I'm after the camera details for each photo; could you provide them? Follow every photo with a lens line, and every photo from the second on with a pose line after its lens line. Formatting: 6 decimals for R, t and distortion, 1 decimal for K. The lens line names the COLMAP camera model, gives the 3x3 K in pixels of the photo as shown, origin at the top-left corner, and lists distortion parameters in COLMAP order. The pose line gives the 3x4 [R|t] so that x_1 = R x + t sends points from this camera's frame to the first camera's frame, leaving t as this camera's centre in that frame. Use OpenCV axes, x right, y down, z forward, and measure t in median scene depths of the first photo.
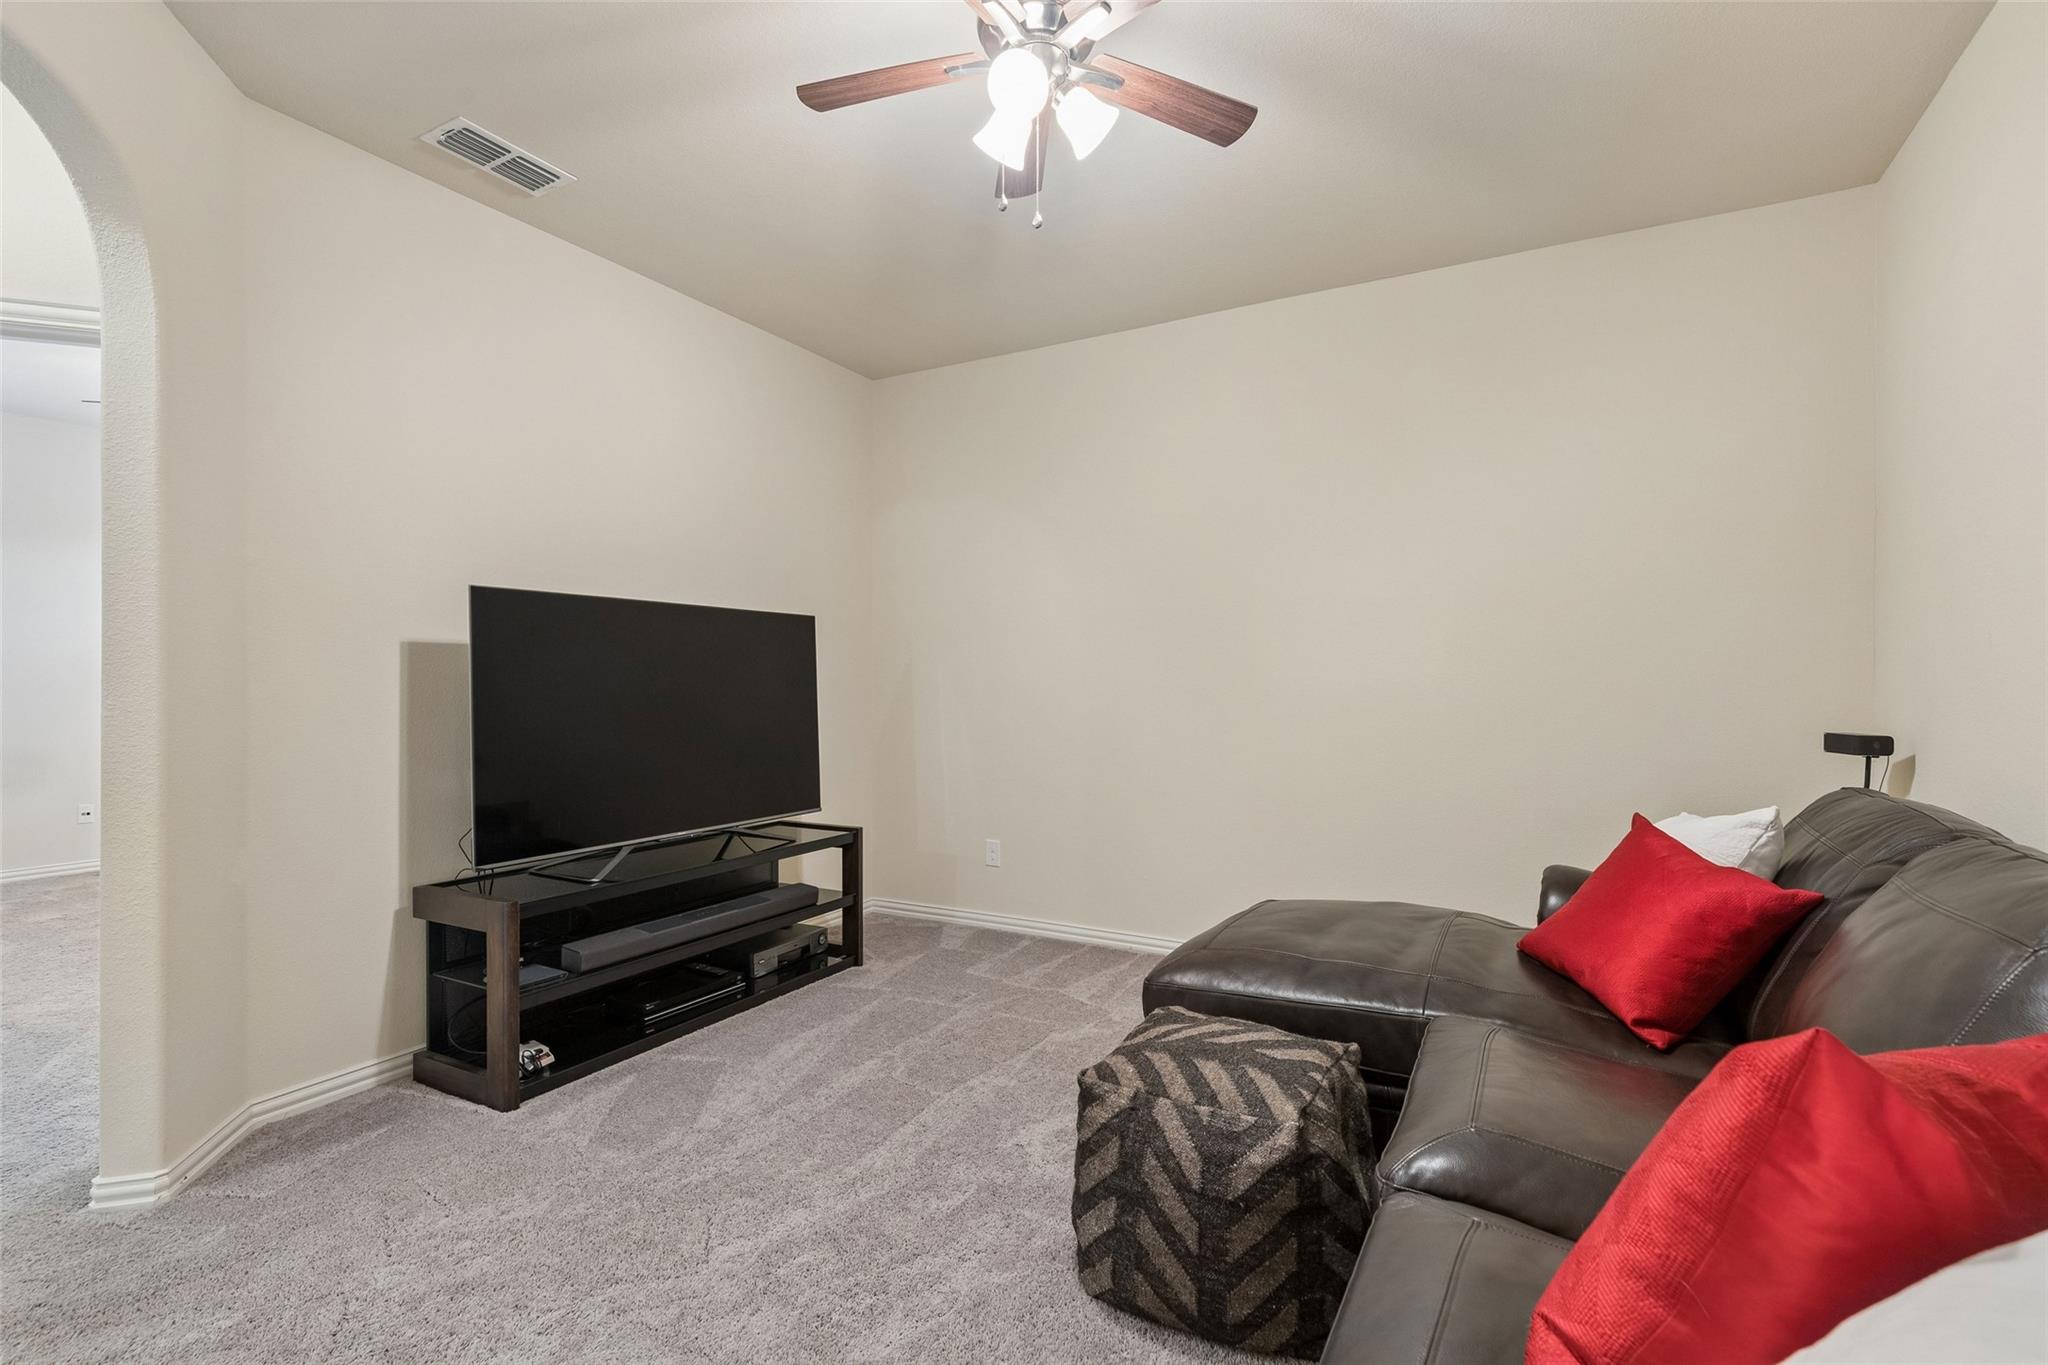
lens RADIAL K [[928.7, 0, 1026.0], [0, 928.7, 676.1], [0, 0, 1]] dist [0.015669, -0.002229]
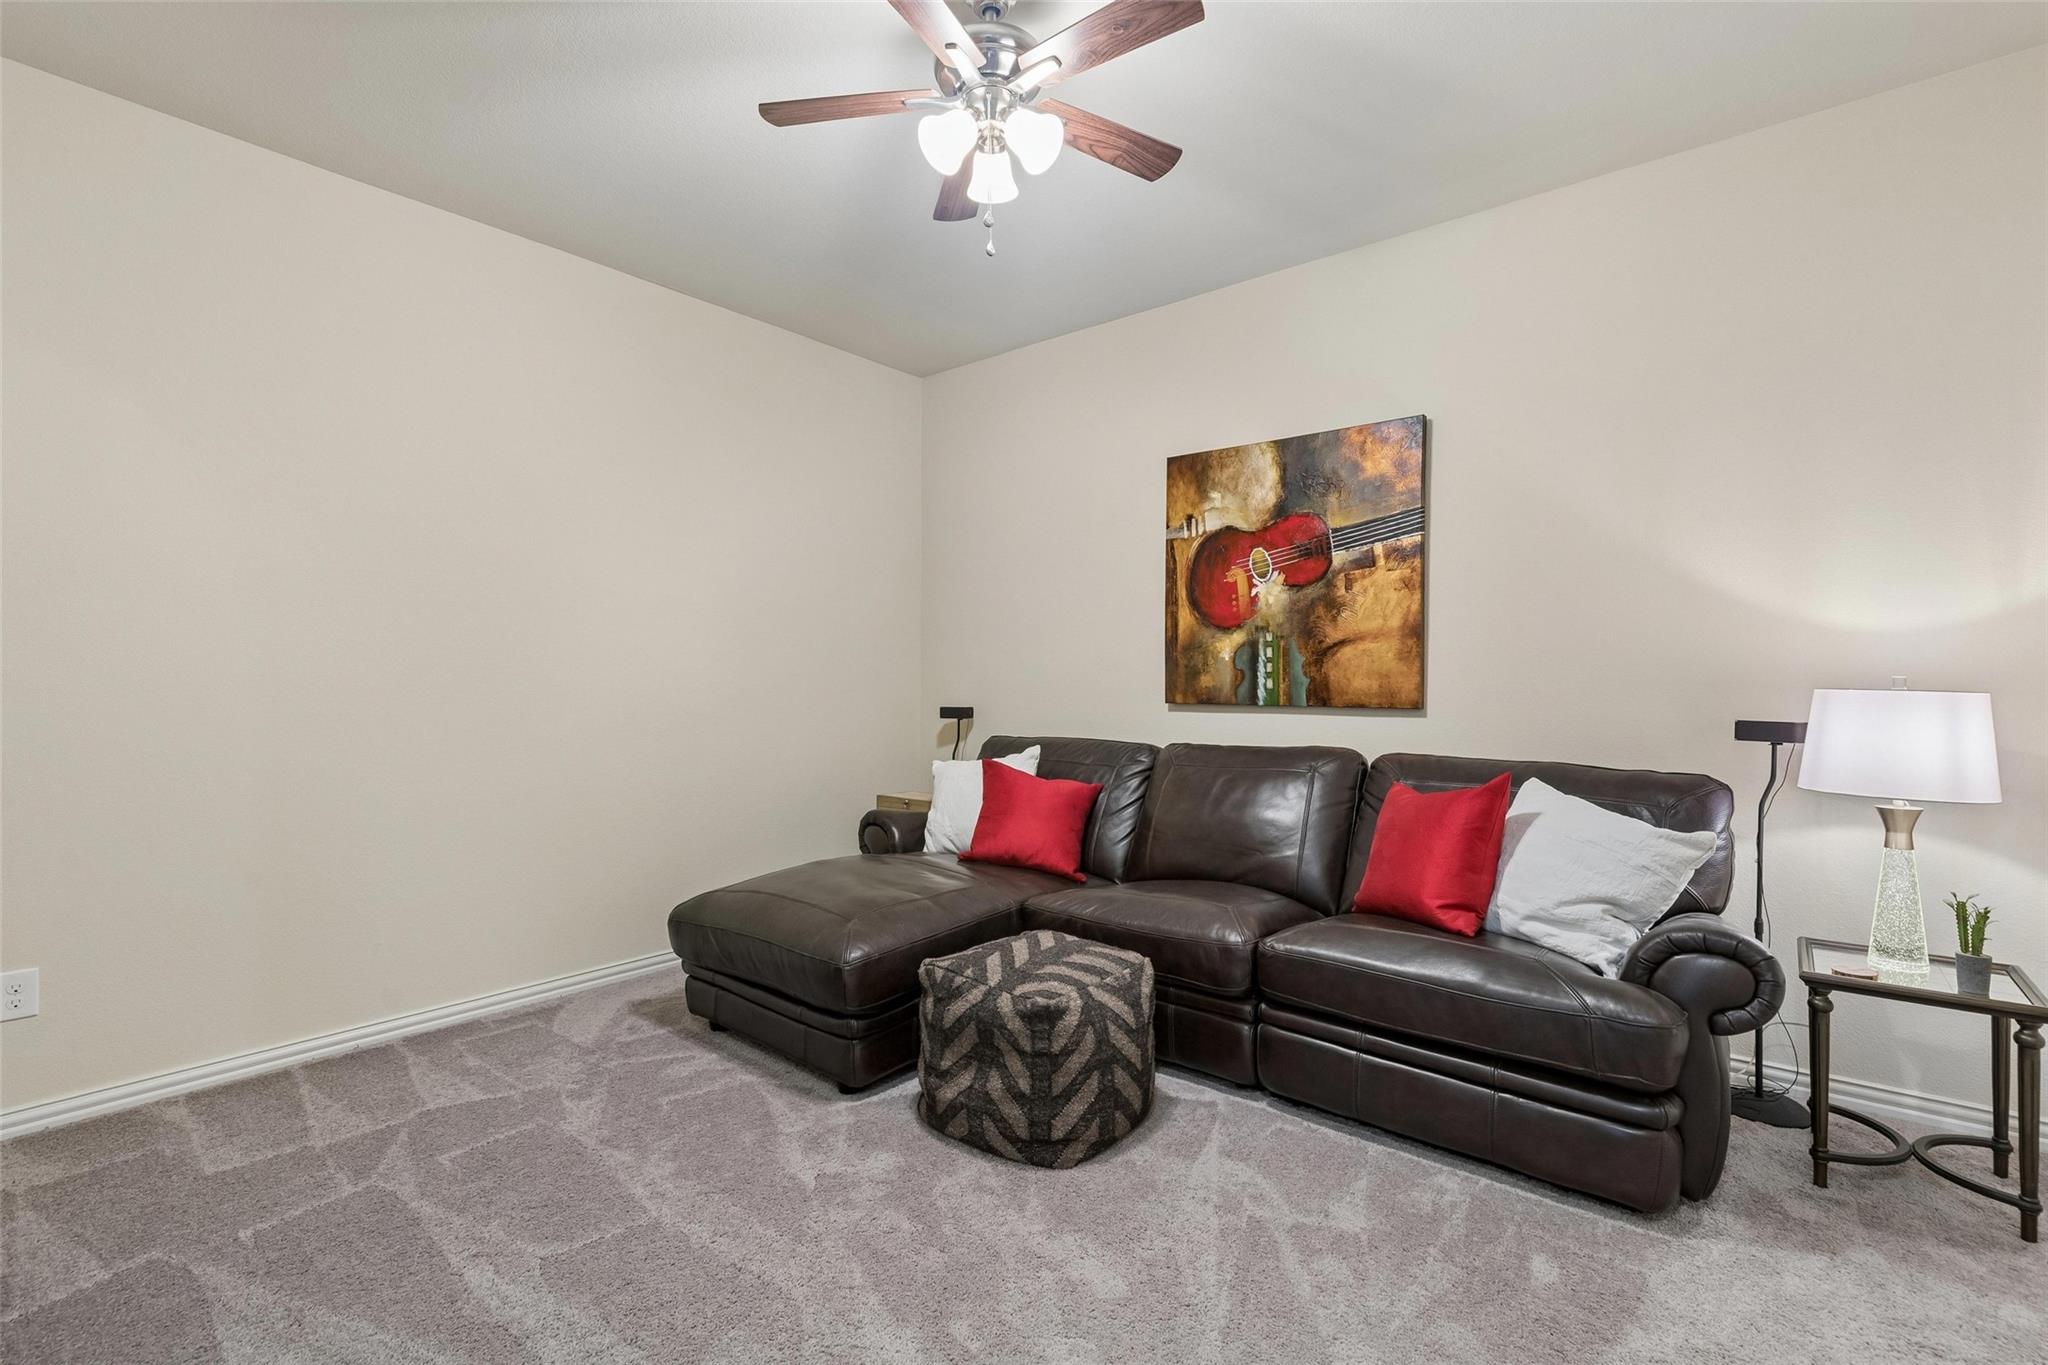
lens RADIAL K [[928.7, 0, 1024.2], [0, 928.7, 684.9], [0, 0, 1]] dist [0.015669, -0.002229]
pose [[0.199347, -0.007848, 0.979898, -1.112072], [-0.002657, 0.999960, 0.008550, 0.010356], [-0.979925, -0.004308, 0.199318, 0.787606]]
